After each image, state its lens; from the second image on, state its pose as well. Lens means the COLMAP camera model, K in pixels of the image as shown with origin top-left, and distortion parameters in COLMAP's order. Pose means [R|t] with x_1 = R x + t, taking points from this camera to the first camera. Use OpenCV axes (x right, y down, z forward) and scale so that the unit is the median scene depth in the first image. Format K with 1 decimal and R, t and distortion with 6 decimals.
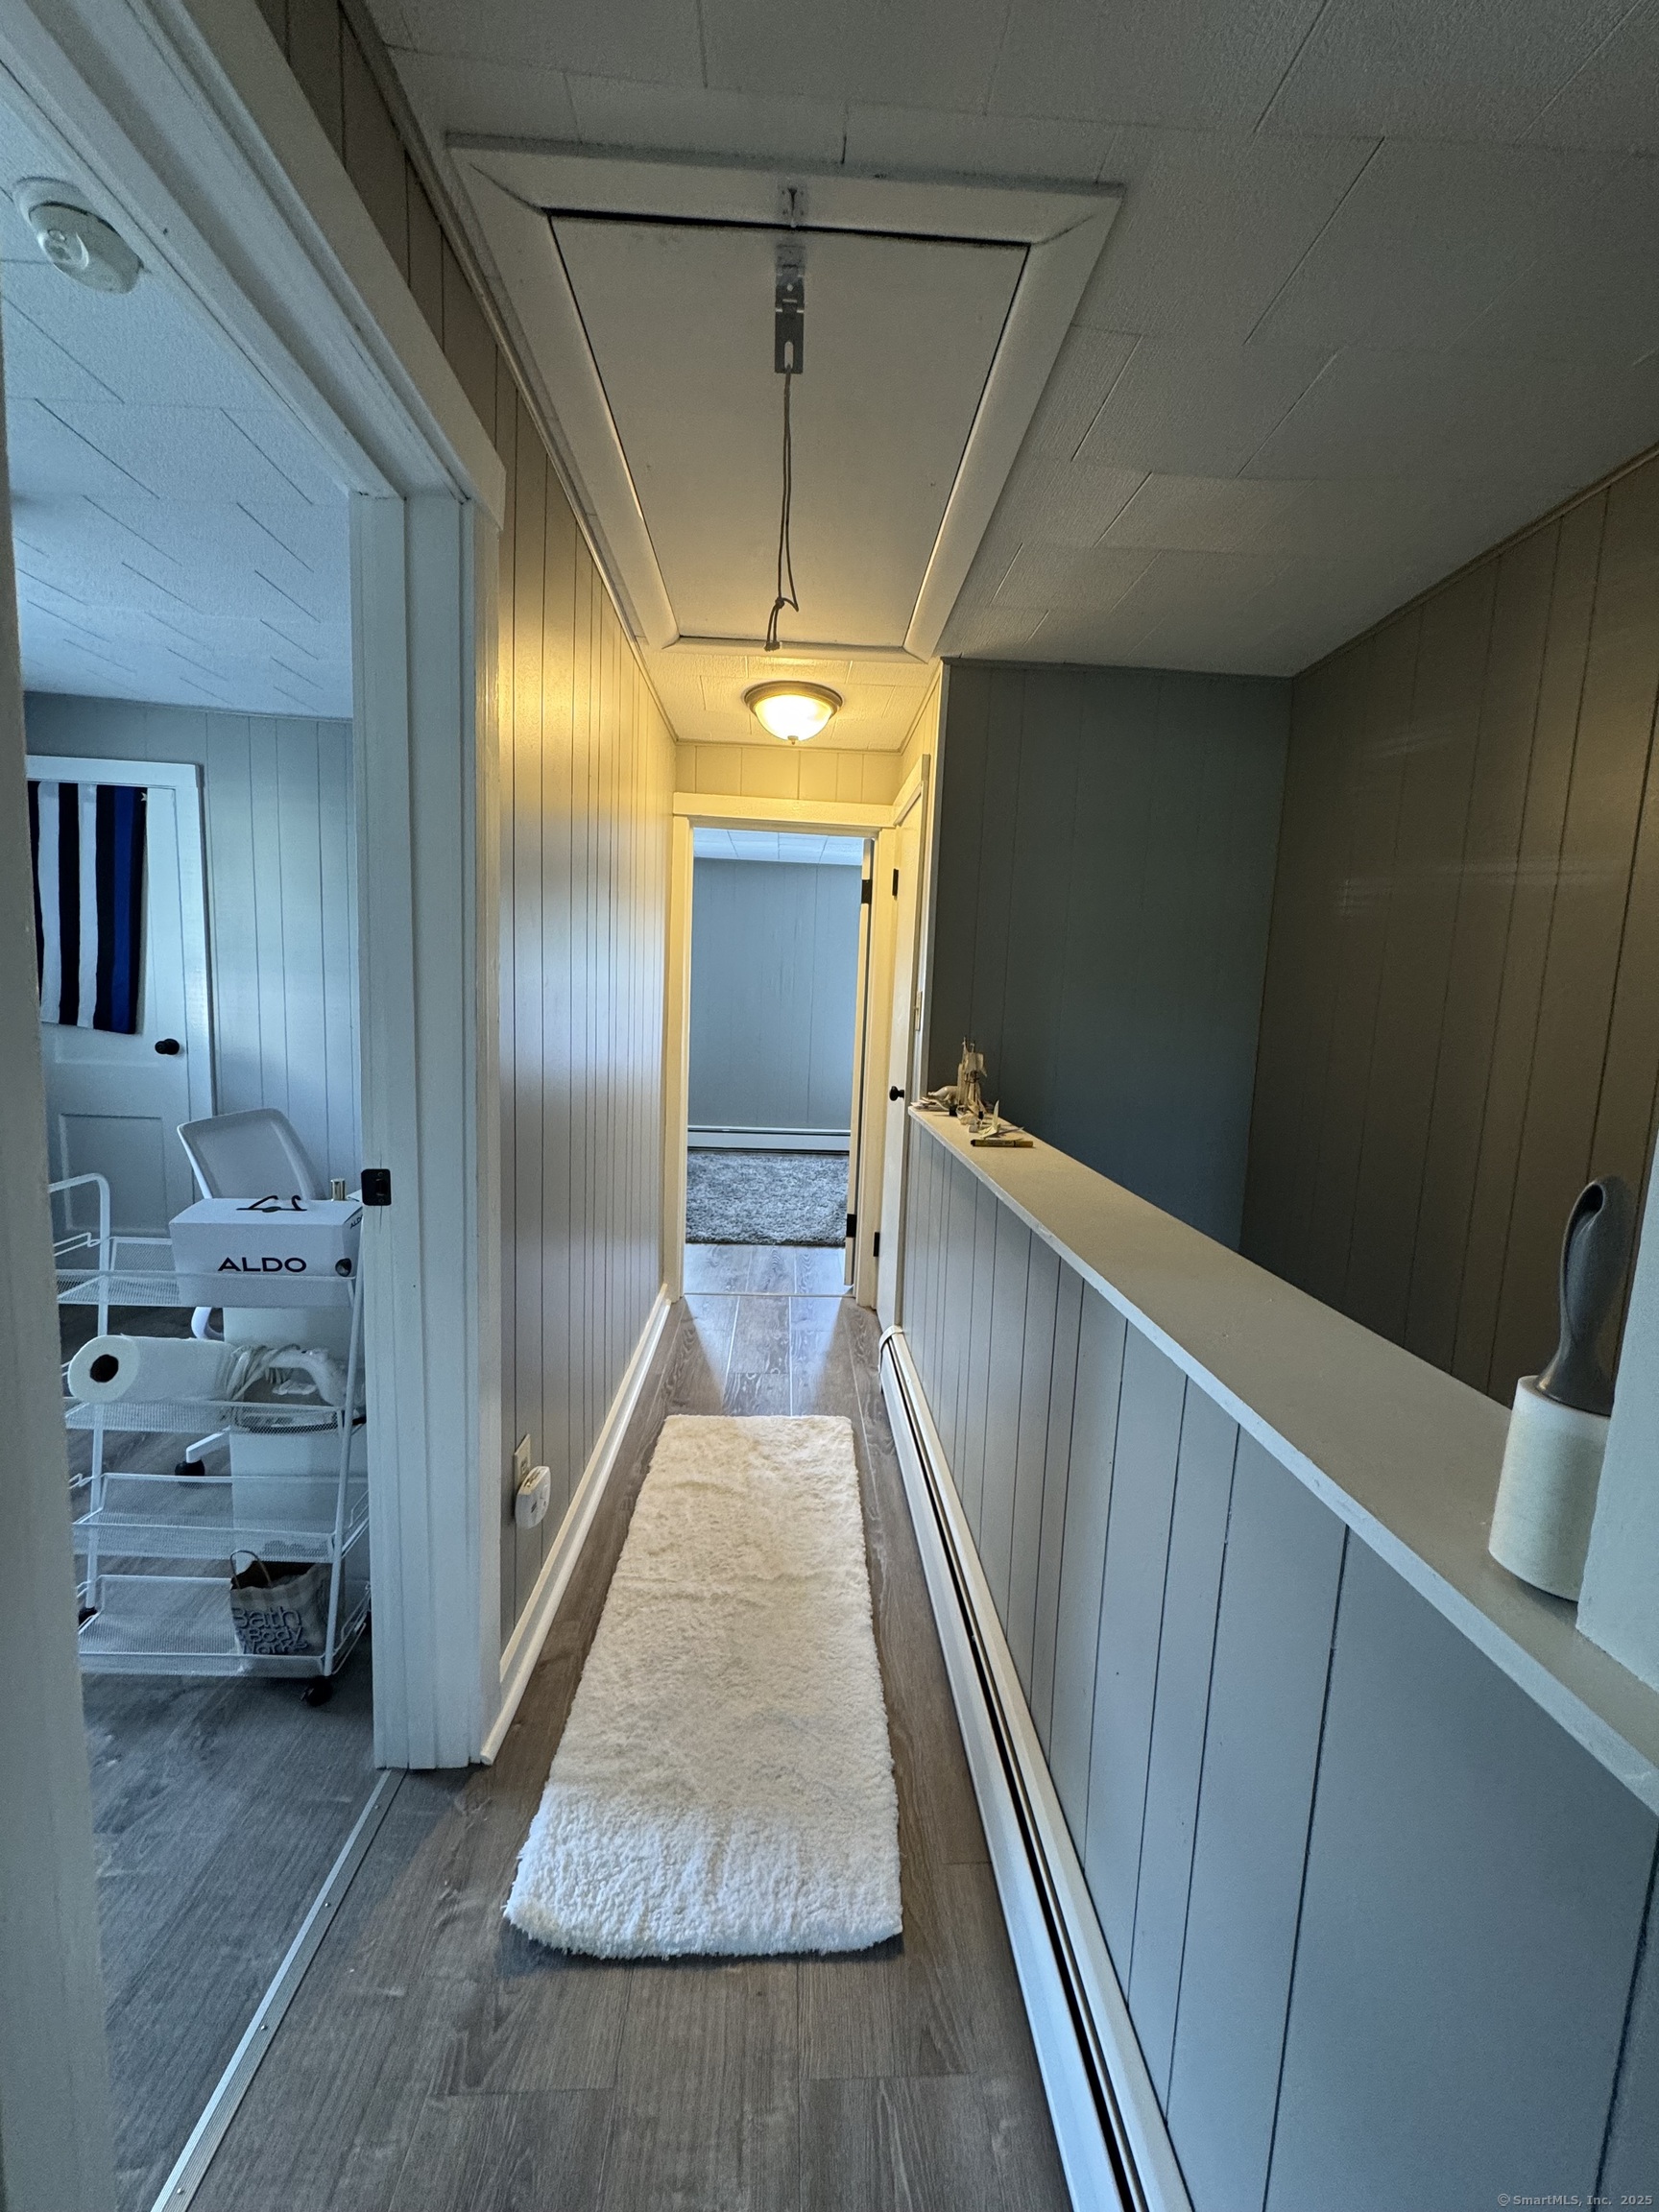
lens RADIAL K [[884.3, 0, 833.8], [0, 884.3, 1102.4], [0, 0, 1]] dist [-0.003559, -0.000028]
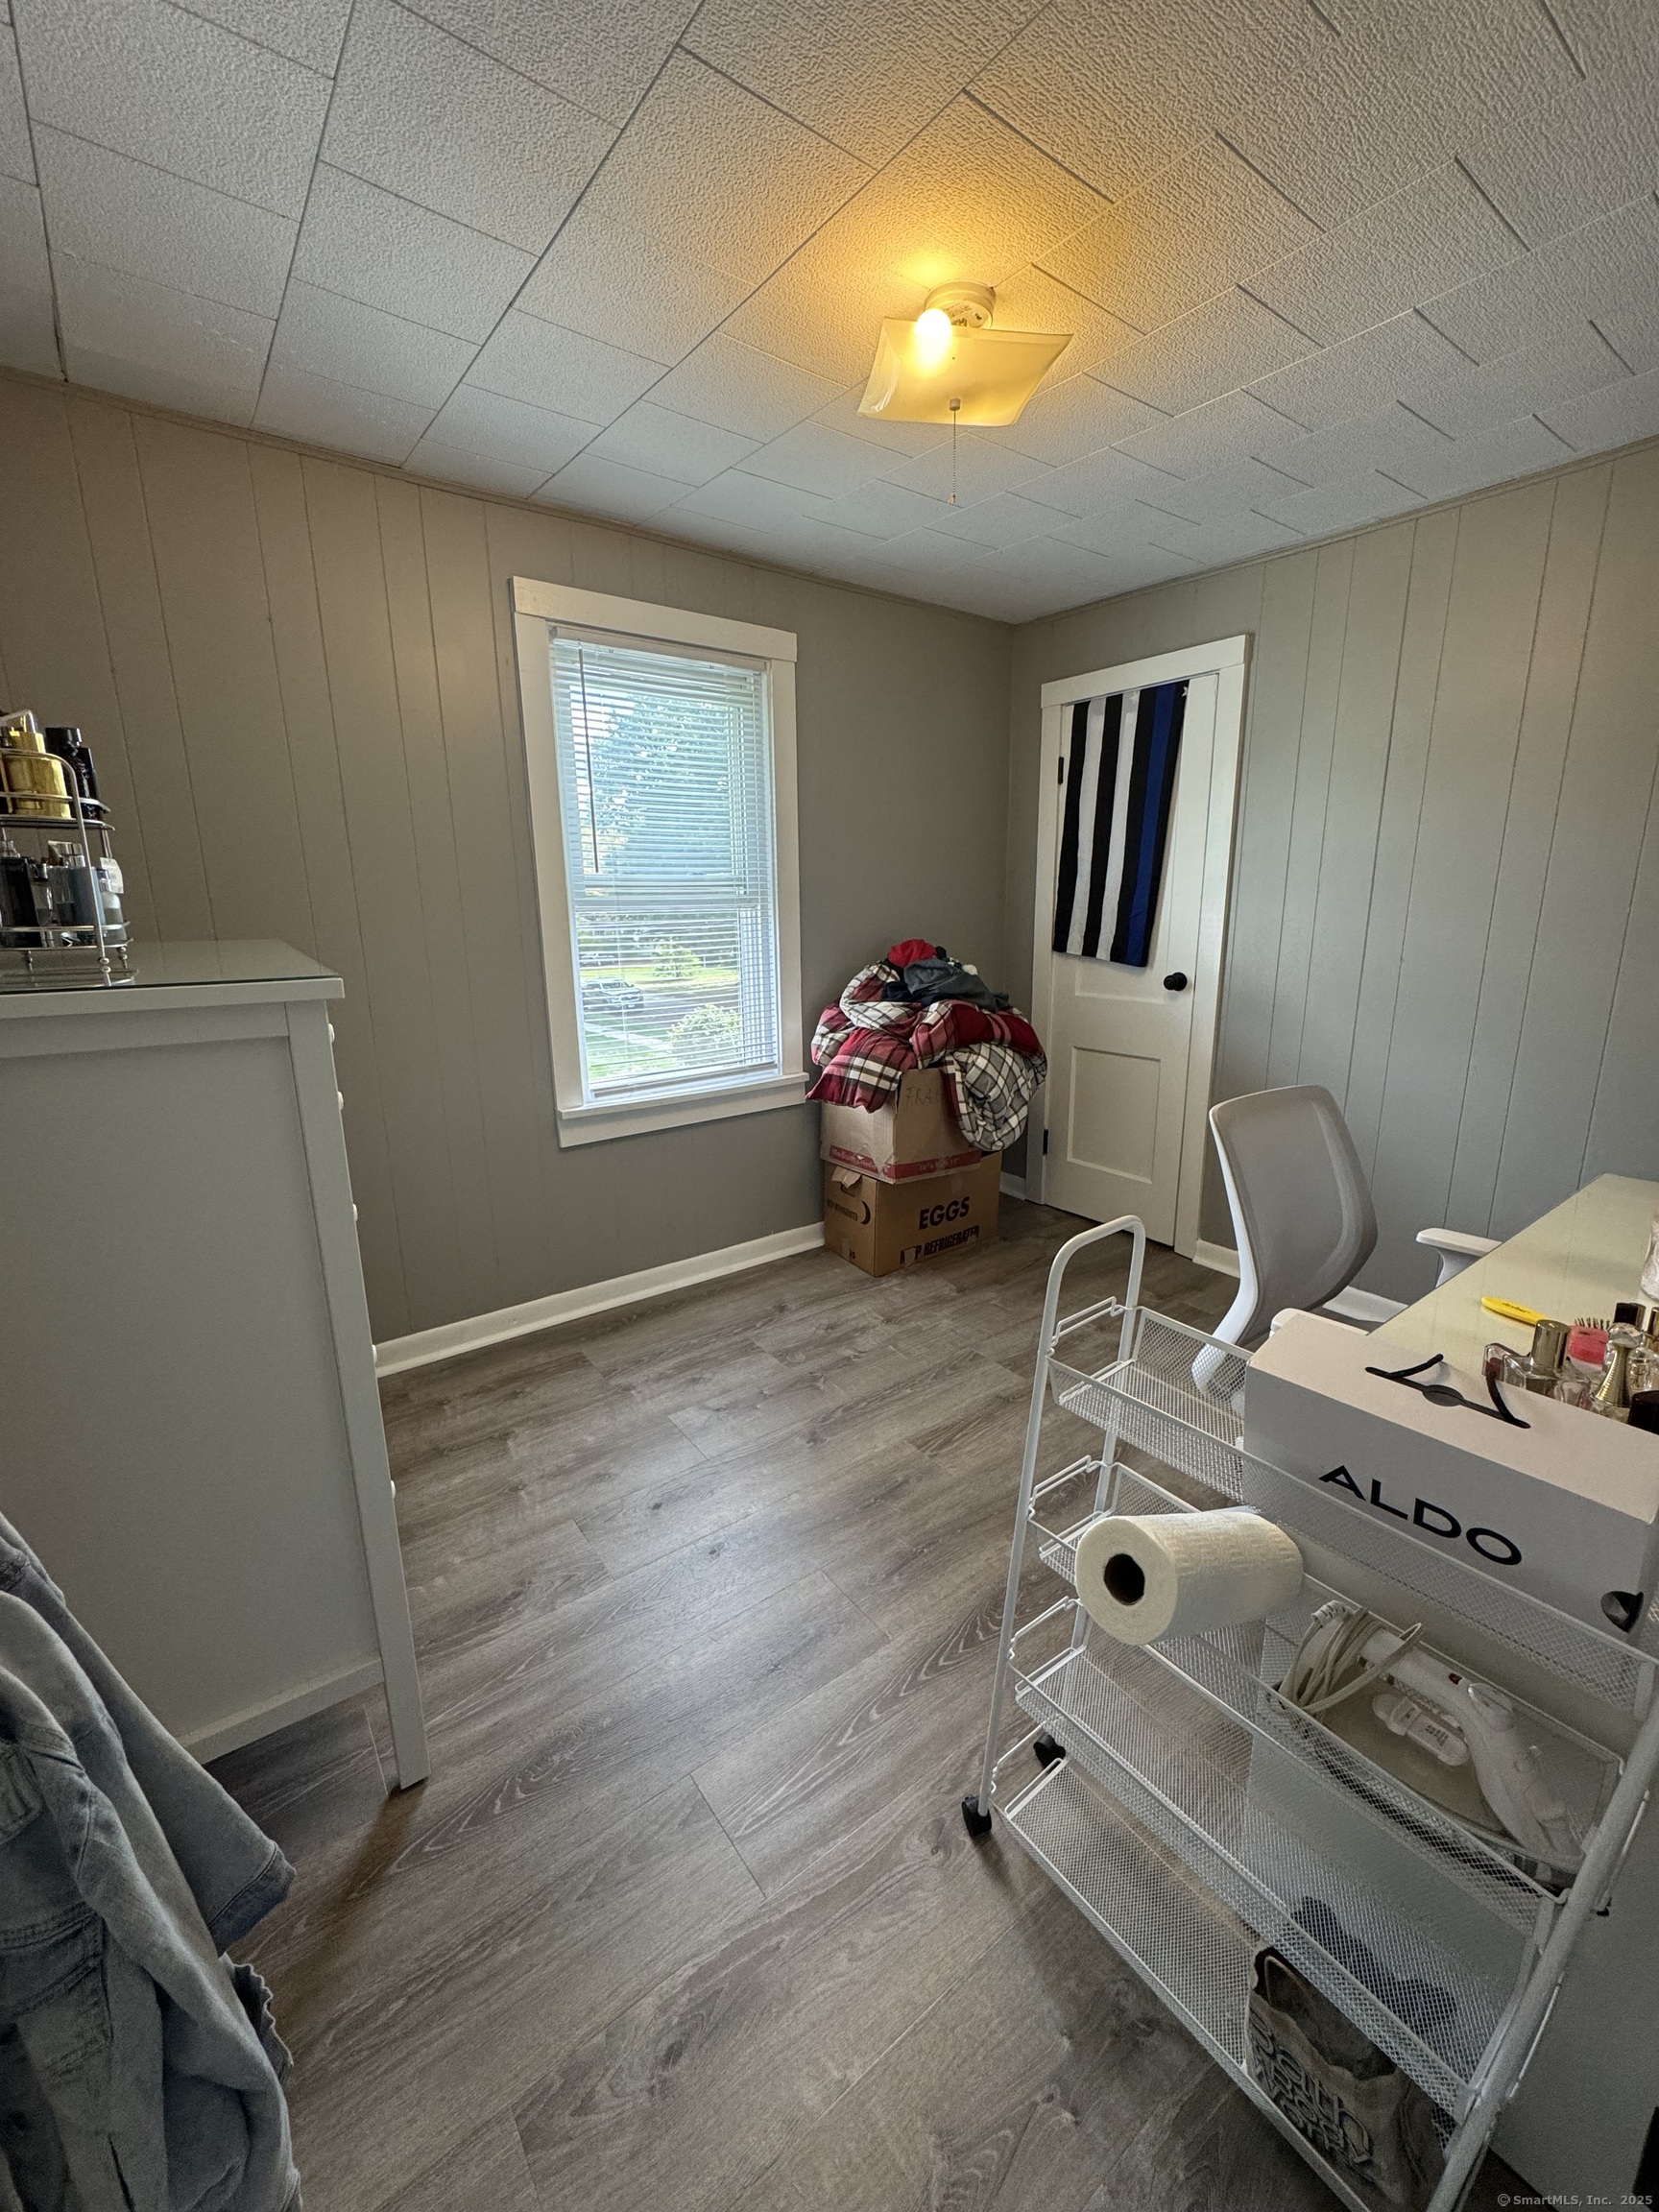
lens RADIAL K [[884.3, 0, 834.0], [0, 884.3, 1113.1], [0, 0, 1]] dist [-0.003559, -0.000028]
pose [[0.562983, 0.146875, -0.813313, -0.211017], [-0.061364, 0.988794, 0.136089, -0.033726], [0.824187, -0.026707, 0.565688, 0.215245]]
